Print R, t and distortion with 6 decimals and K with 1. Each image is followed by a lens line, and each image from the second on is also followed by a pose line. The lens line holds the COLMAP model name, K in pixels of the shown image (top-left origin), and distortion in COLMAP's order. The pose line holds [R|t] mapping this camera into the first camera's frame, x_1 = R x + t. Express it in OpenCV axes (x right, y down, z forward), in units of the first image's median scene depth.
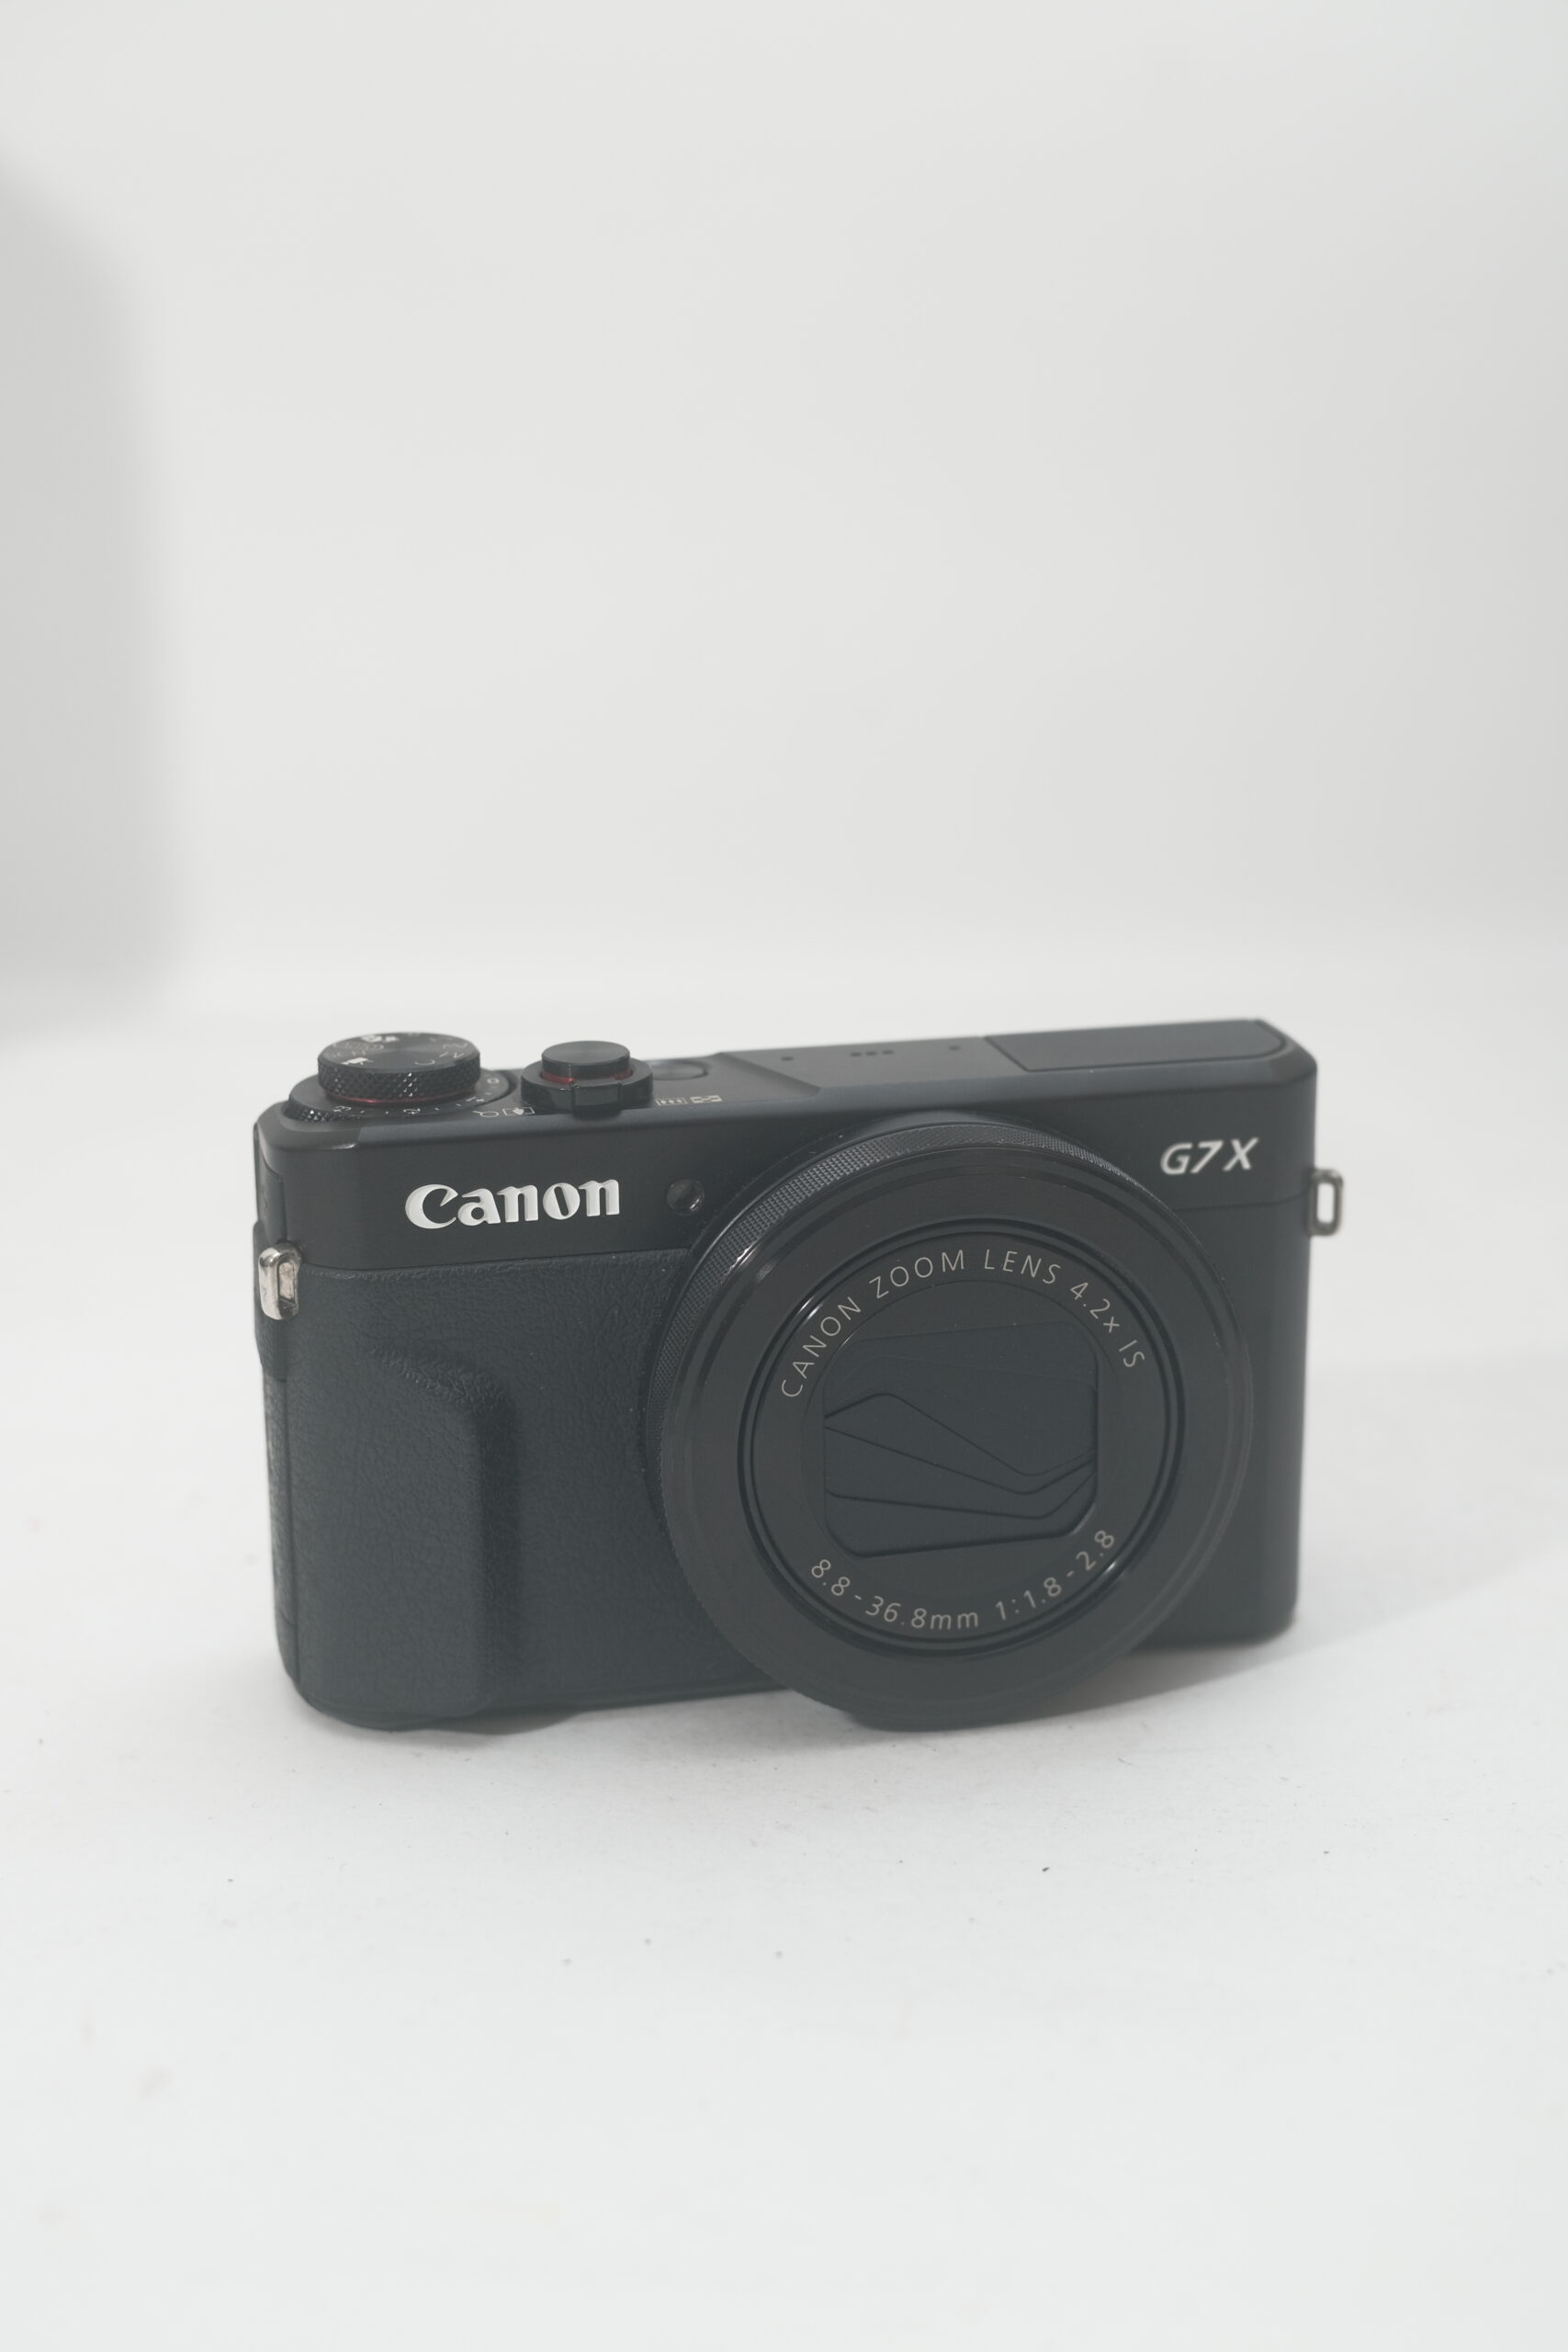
lens RADIAL K [[3463.8, 0, 780.4], [0, 3463.8, 1177.9], [0, 0, 1]] dist [0.024620, 0.000000]
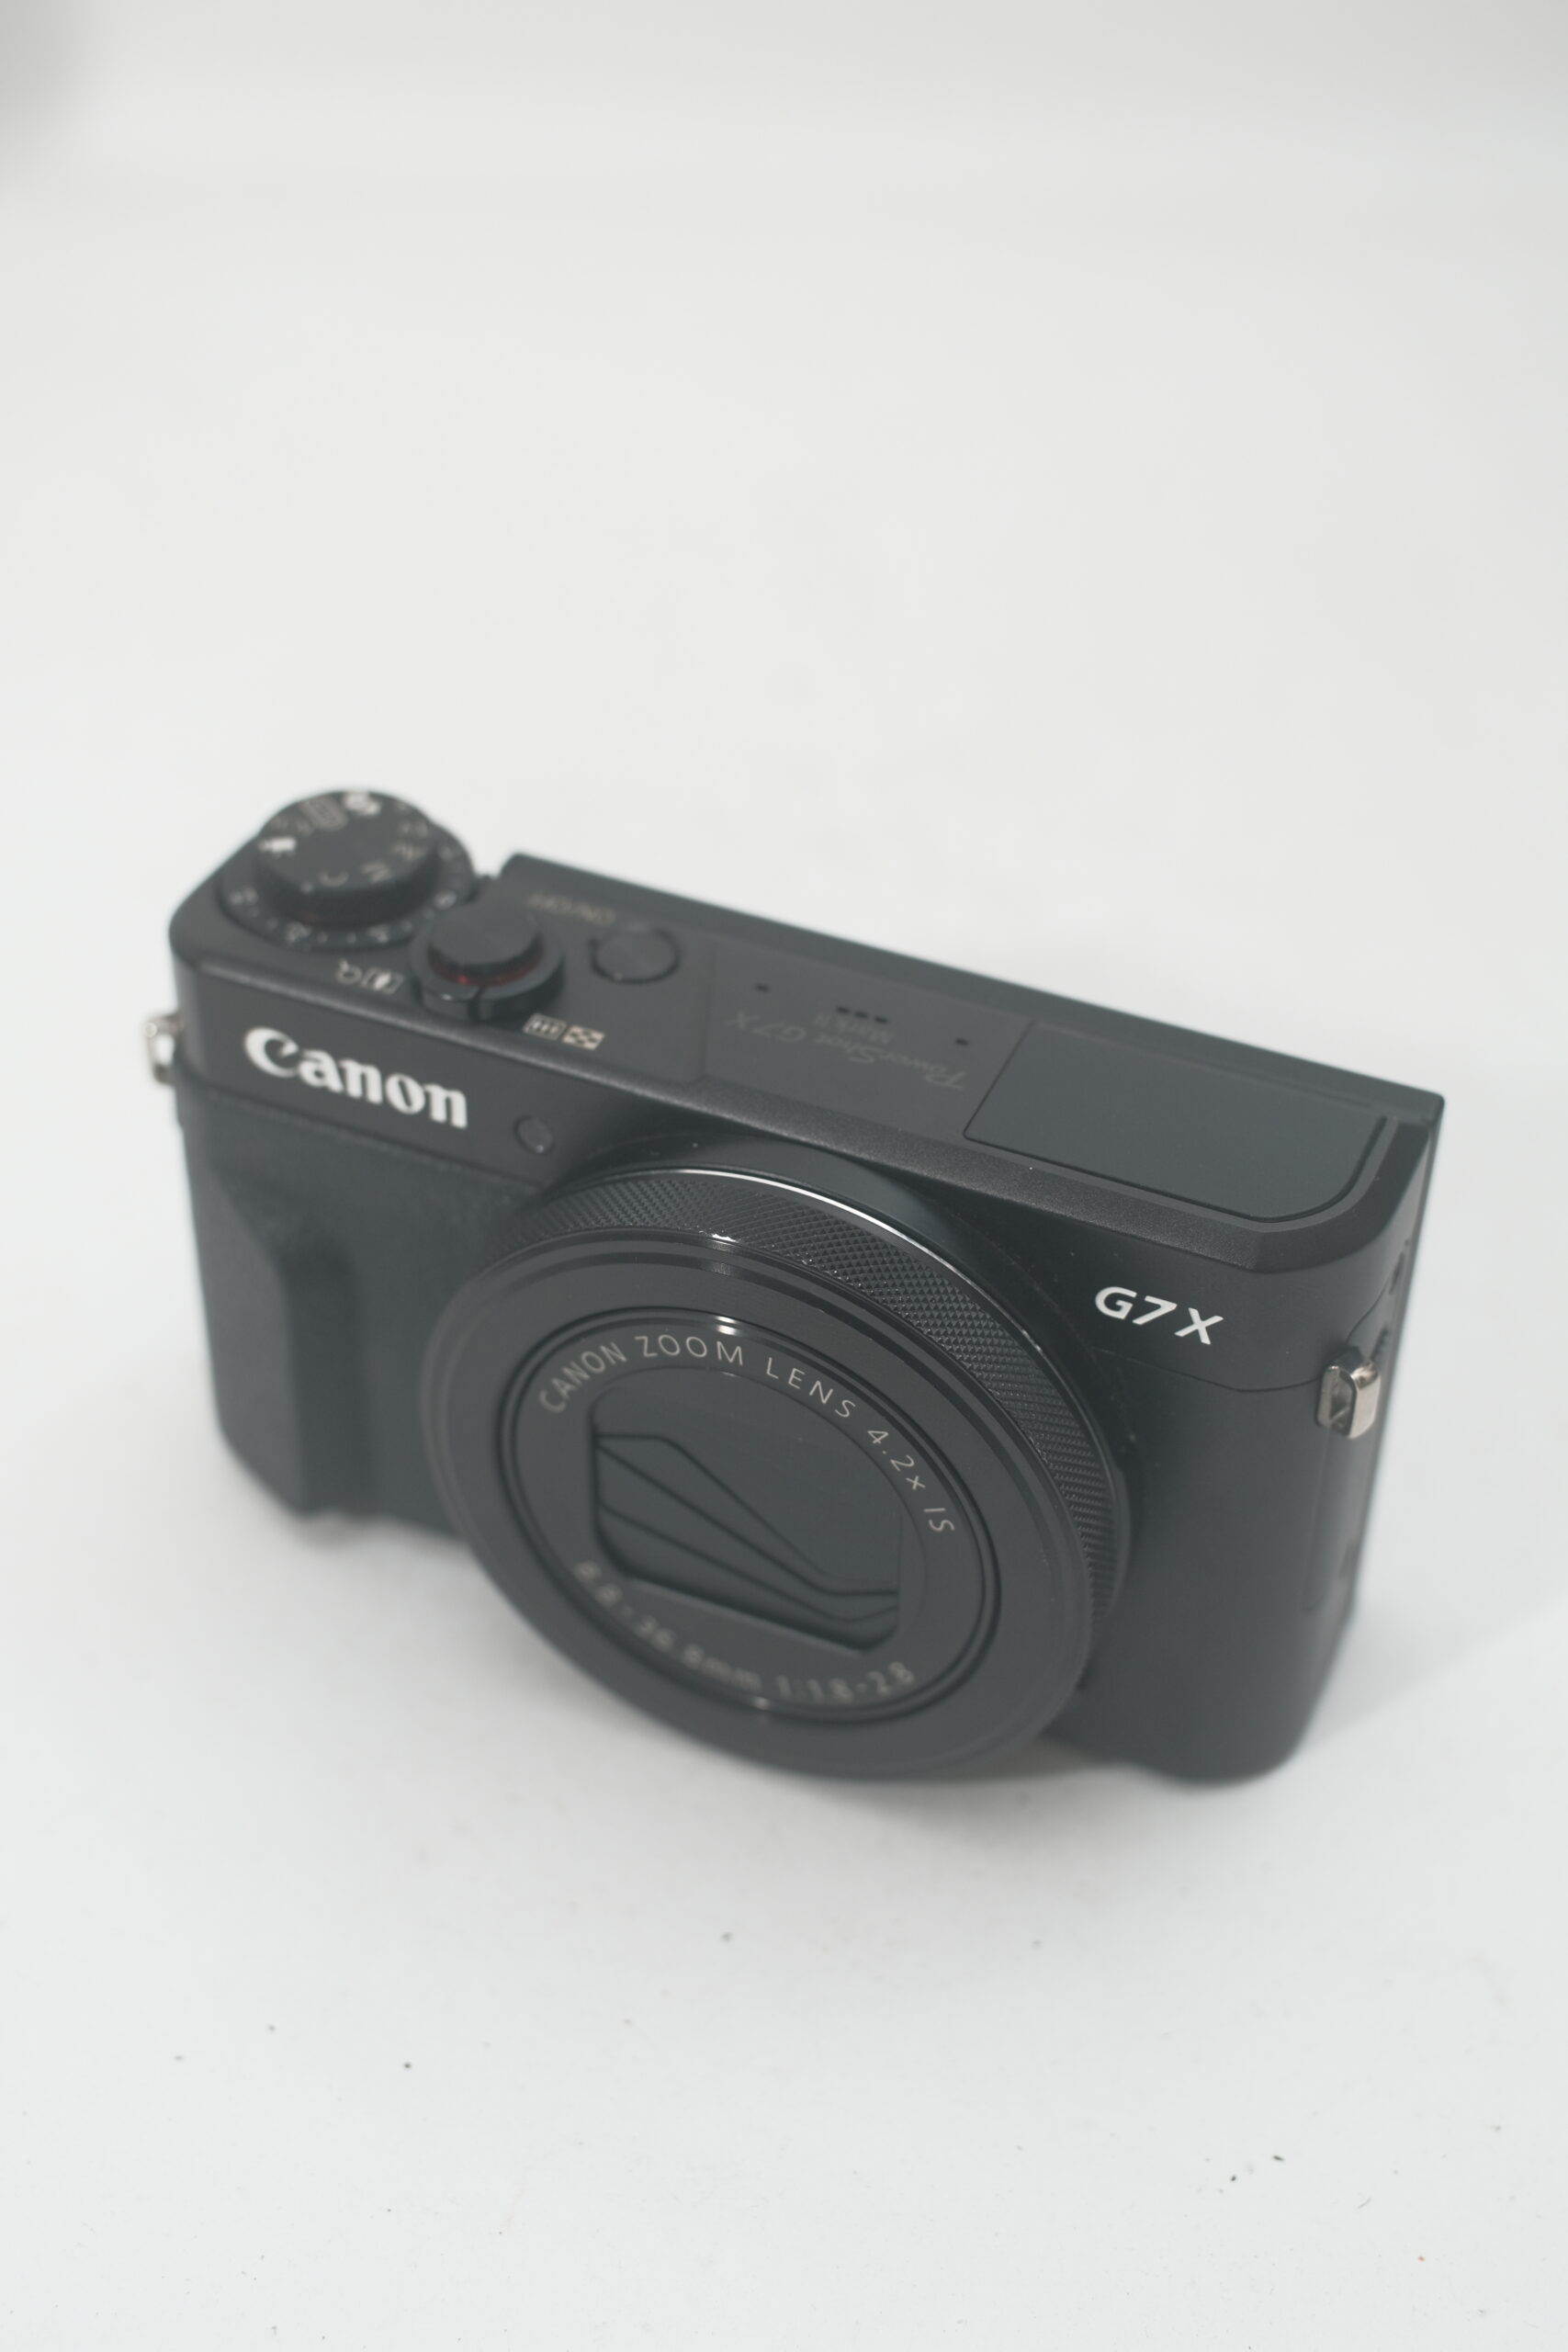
lens RADIAL K [[3463.8, 0, 780.5], [0, 3463.8, 1183.4], [0, 0, 1]] dist [0.024620, 0.000000]
pose [[0.804012, 0.397385, -0.442324, 0.399747], [-0.183671, 0.873482, 0.450881, -0.377215], [0.565536, -0.281272, 0.775278, 0.373800]]
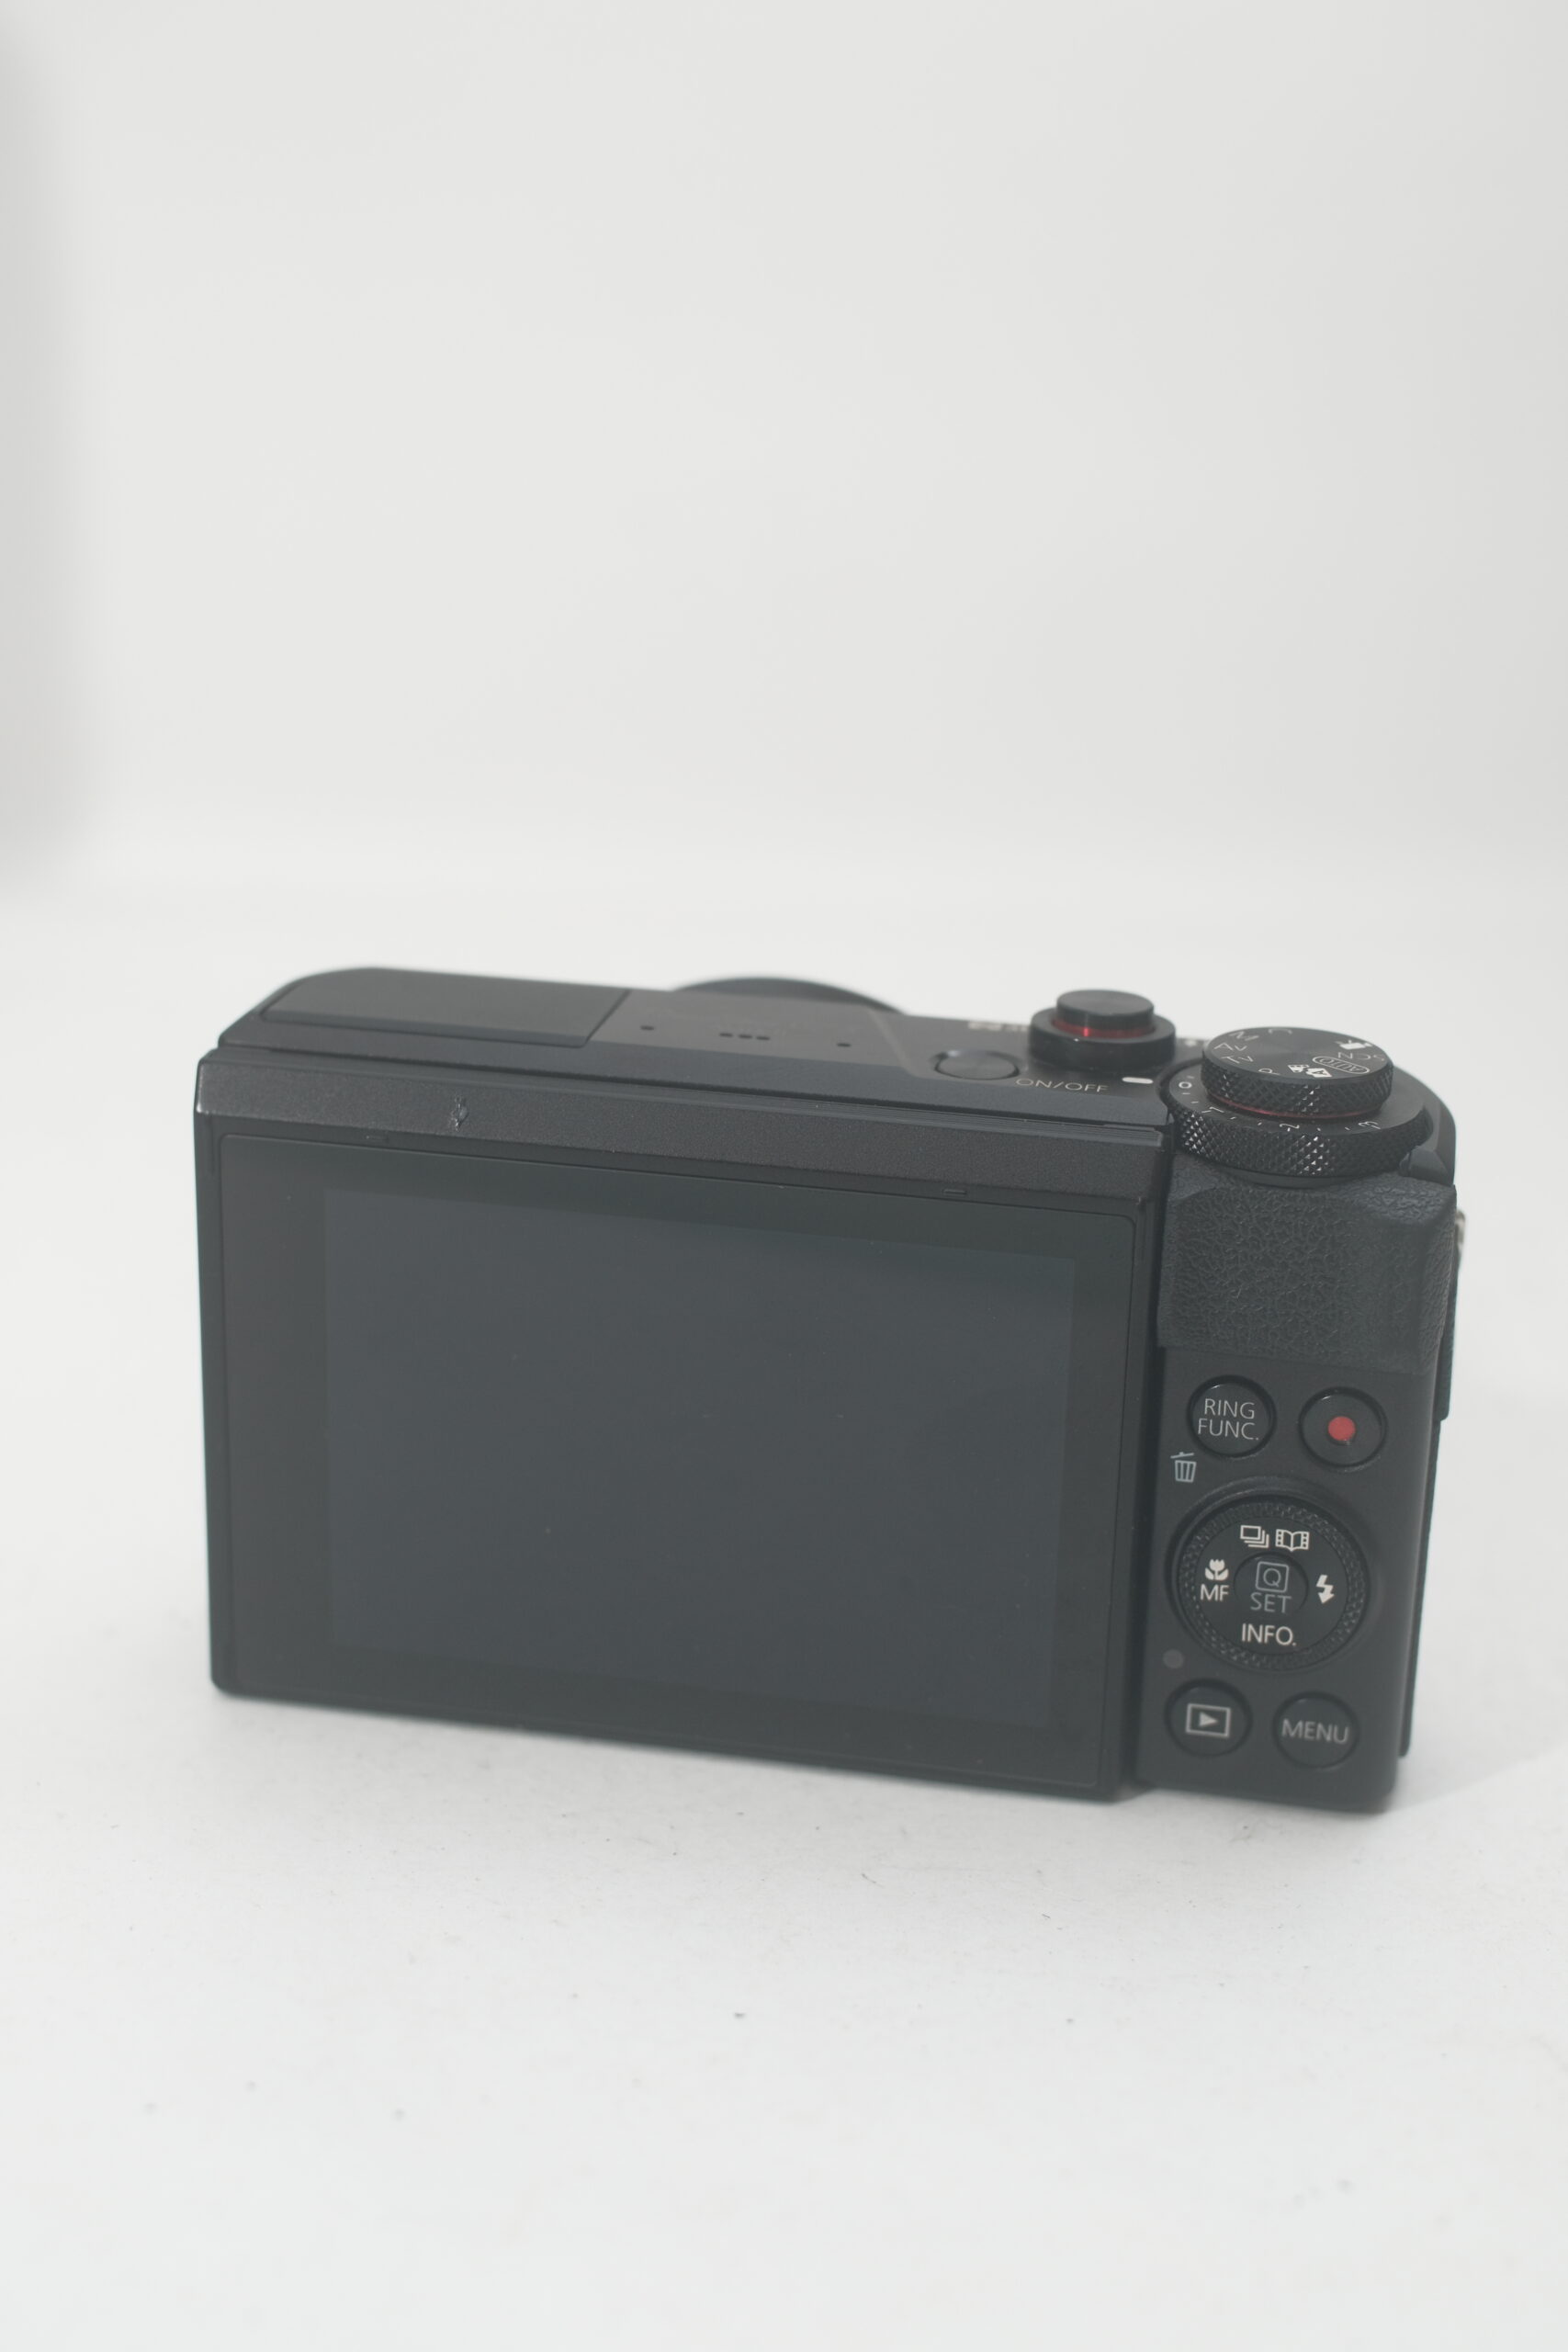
lens RADIAL K [[3463.8, 0, 794.8], [0, 3463.8, 1179.9], [0, 0, 1]] dist [0.024620, 0.000000]
pose [[-0.908908, -0.154115, 0.387473, -0.340020], [0.093211, 0.830599, 0.549015, -0.500035], [-0.406446, 0.535121, -0.740572, 1.731971]]
